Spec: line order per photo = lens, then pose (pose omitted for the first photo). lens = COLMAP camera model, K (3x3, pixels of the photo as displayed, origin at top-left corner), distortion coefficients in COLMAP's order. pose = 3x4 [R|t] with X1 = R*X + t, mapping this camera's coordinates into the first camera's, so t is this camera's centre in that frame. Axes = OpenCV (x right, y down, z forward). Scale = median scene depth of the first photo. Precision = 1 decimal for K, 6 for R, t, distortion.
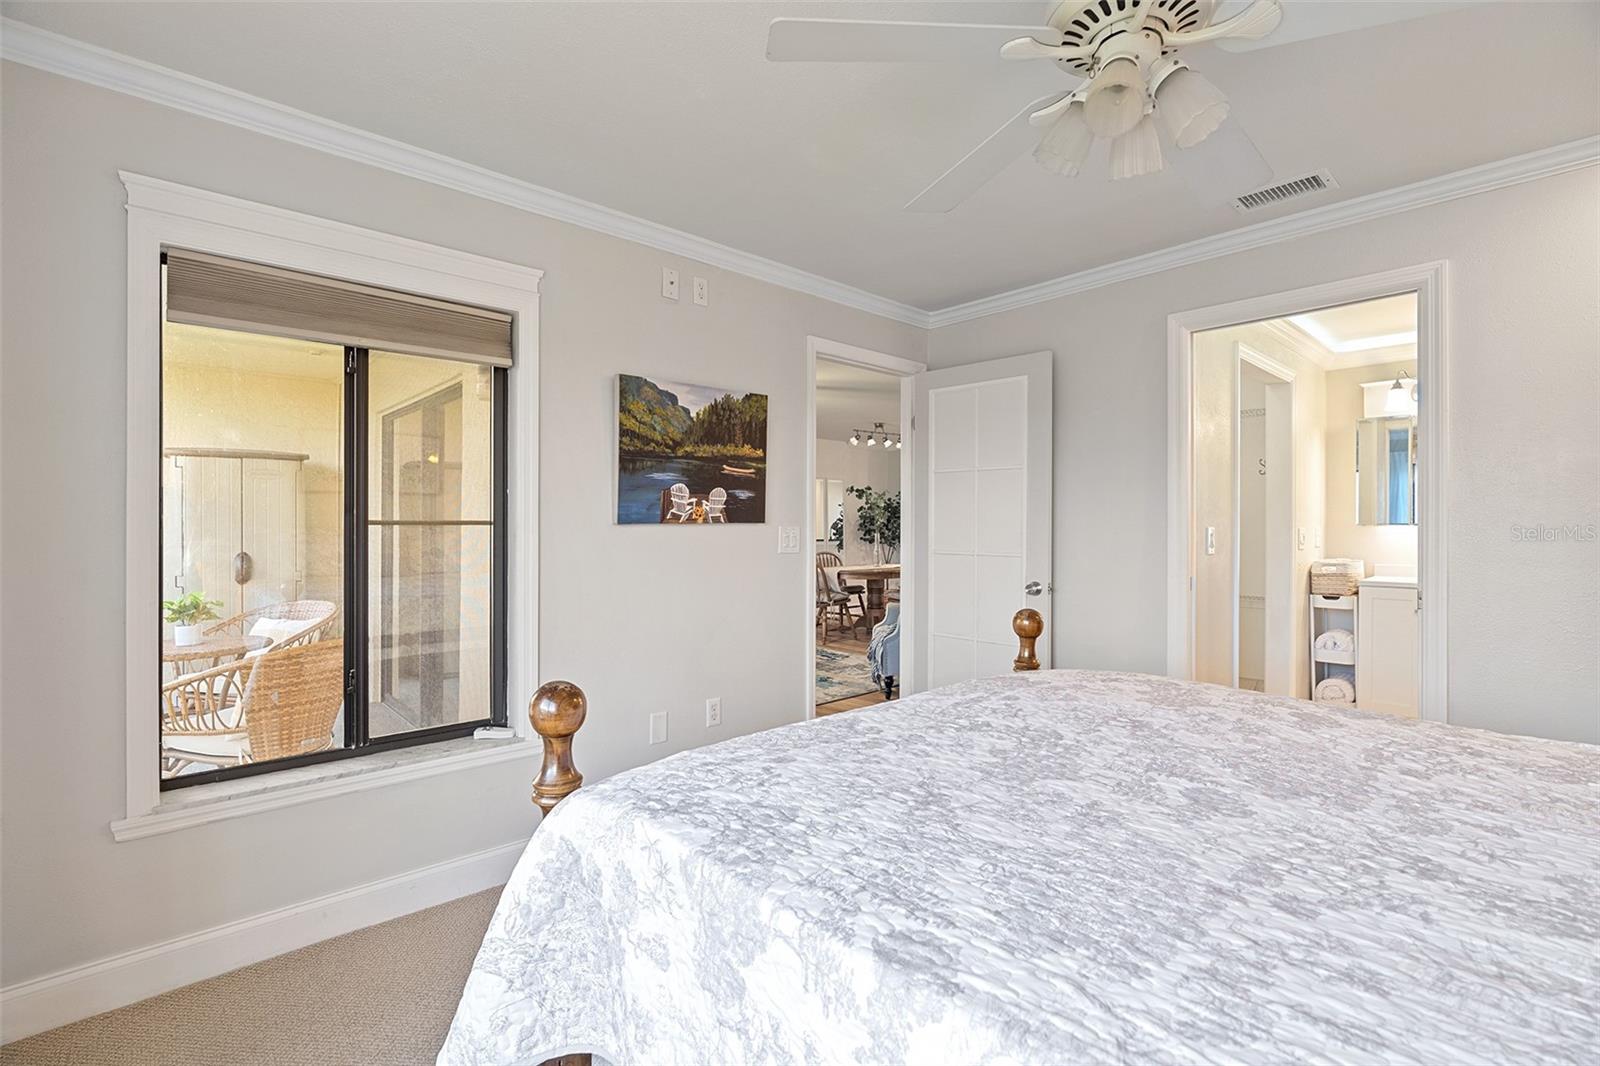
lens RADIAL K [[724.1, 0, 783.2], [0, 724.1, 523.1], [0, 0, 1]] dist [-0.005763, 0.000565]
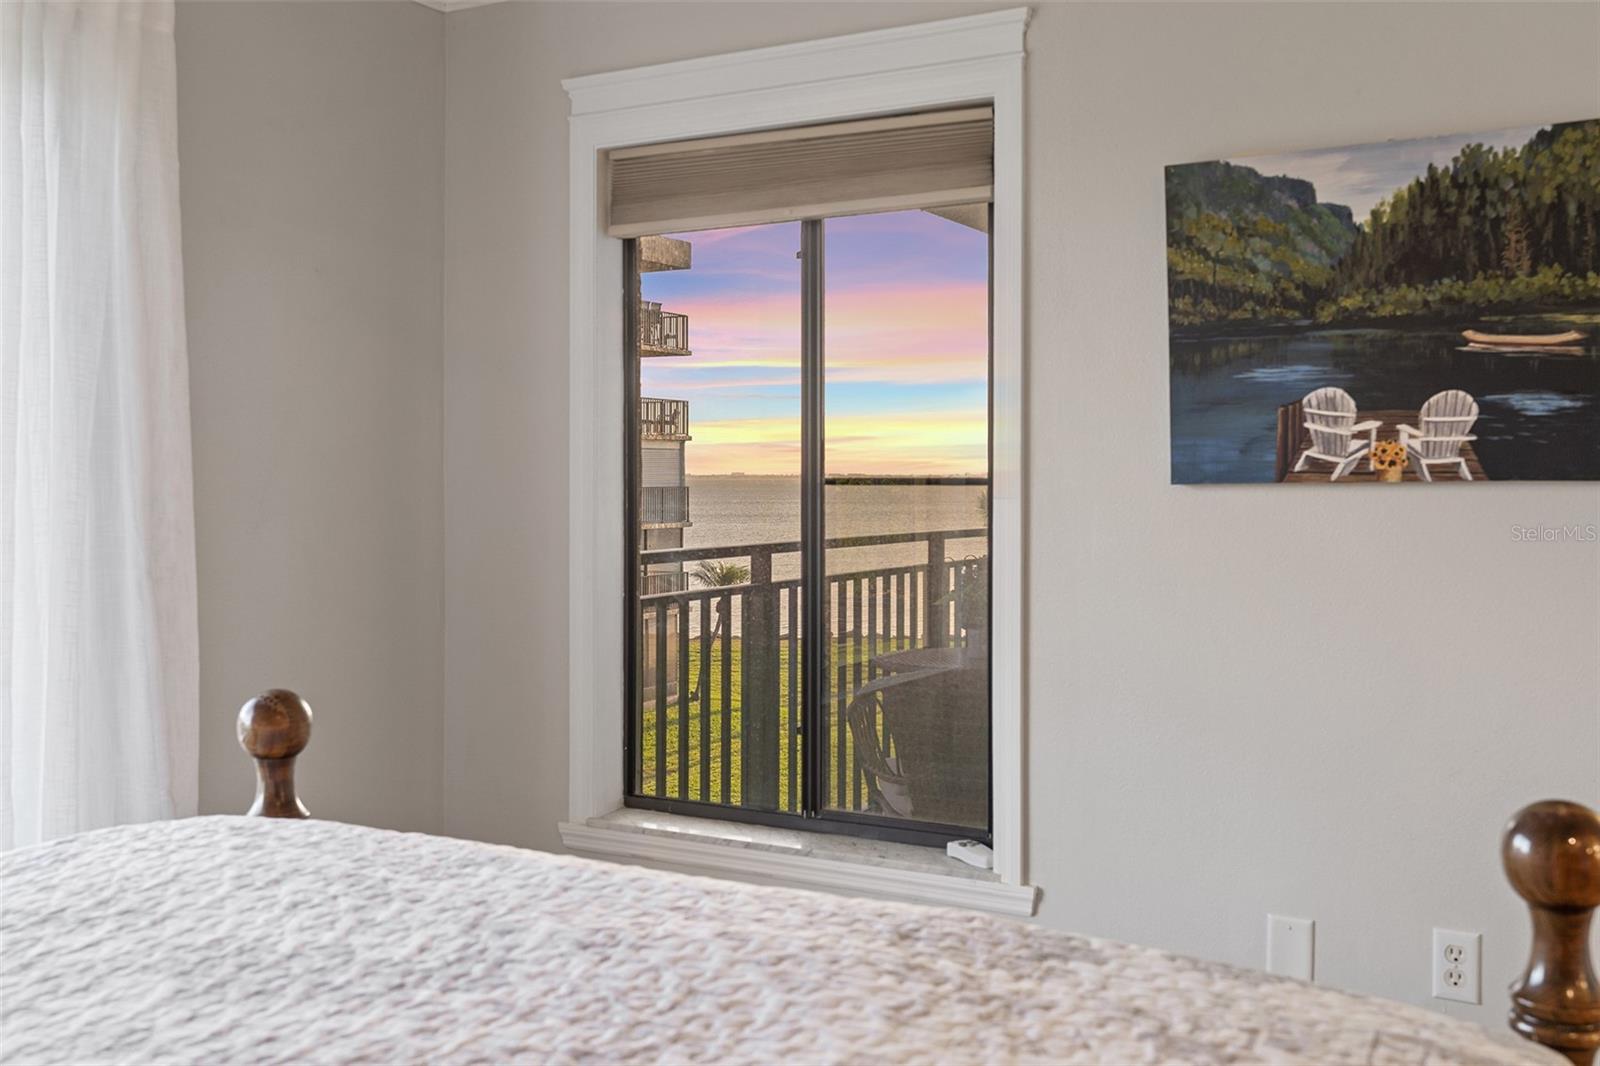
lens RADIAL K [[1593.6, 0, 792.7], [0, 1593.6, 532.4], [0, 0, 1]] dist [0.038173, 0.000000]
pose [[0.326748, 0.014300, -0.945003, 0.644255], [-0.010824, 0.999877, 0.011388, 0.022725], [0.945050, 0.006508, 0.326862, 0.402509]]
